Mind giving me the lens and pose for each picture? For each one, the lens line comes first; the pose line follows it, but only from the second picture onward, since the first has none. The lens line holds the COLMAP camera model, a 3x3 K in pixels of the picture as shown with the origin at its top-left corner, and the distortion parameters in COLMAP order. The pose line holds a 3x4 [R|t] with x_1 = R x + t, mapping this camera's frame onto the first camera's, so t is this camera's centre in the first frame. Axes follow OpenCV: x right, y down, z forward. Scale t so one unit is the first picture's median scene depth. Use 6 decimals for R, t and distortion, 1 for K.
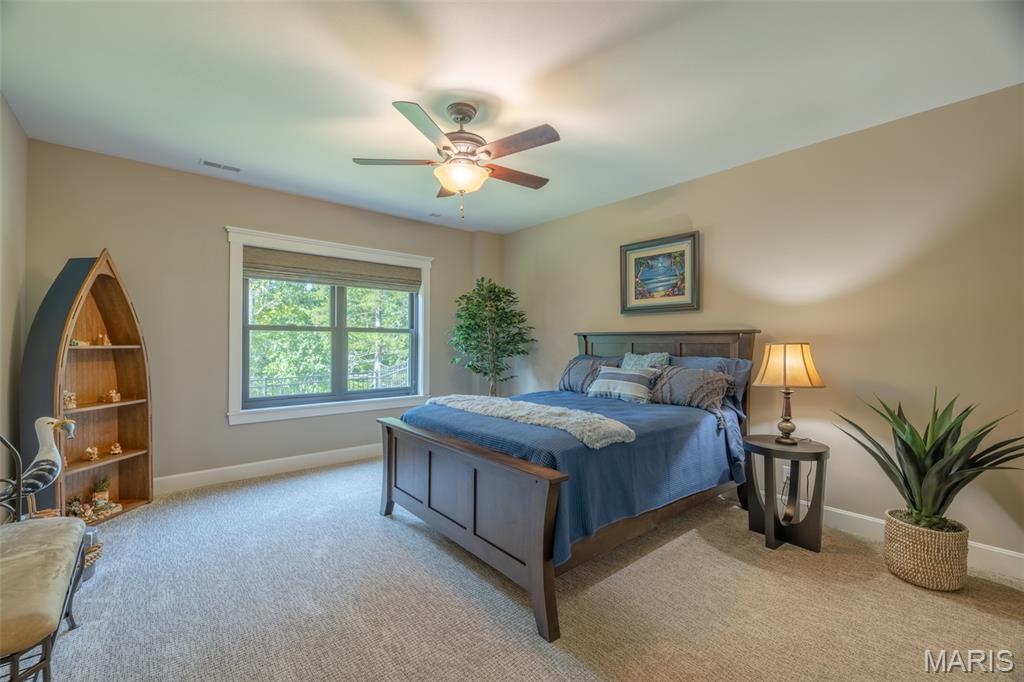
lens RADIAL K [[450.5, 0, 512.8], [0, 450.5, 341.3], [0, 0, 1]] dist [0.011004, 0.000063]
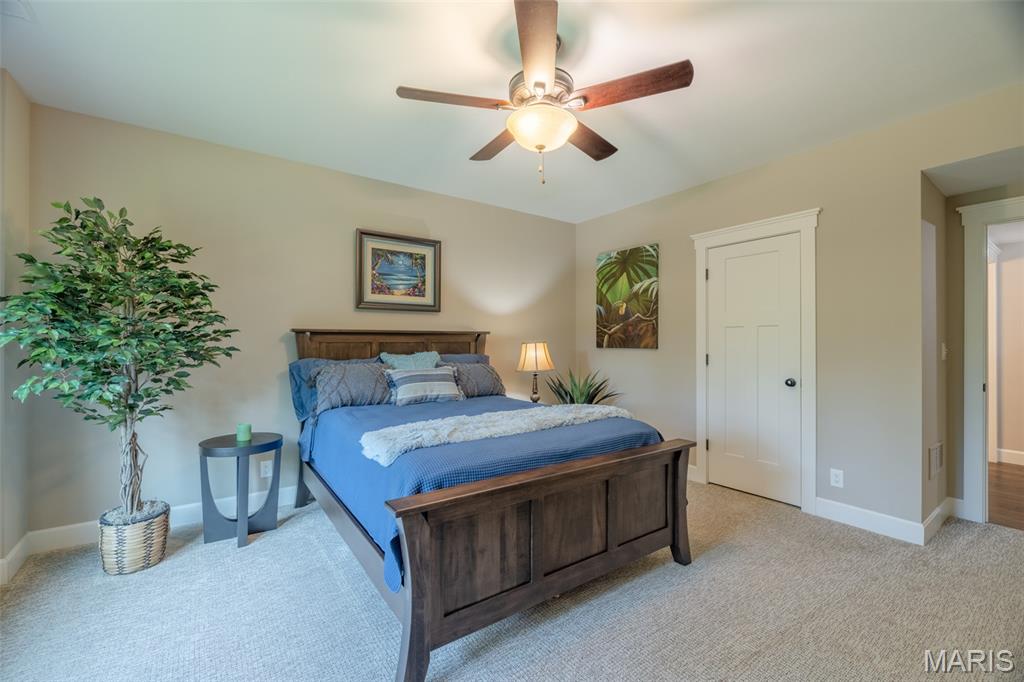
lens RADIAL K [[426.8, 0, 512.8], [0, 426.8, 345.6], [0, 0, 1]] dist [-0.001213, 0.000688]
pose [[0.072399, -0.013278, 0.997287, -0.622603], [-0.002860, 0.999905, 0.013520, -0.001793], [-0.997372, -0.003831, 0.072354, 0.735793]]
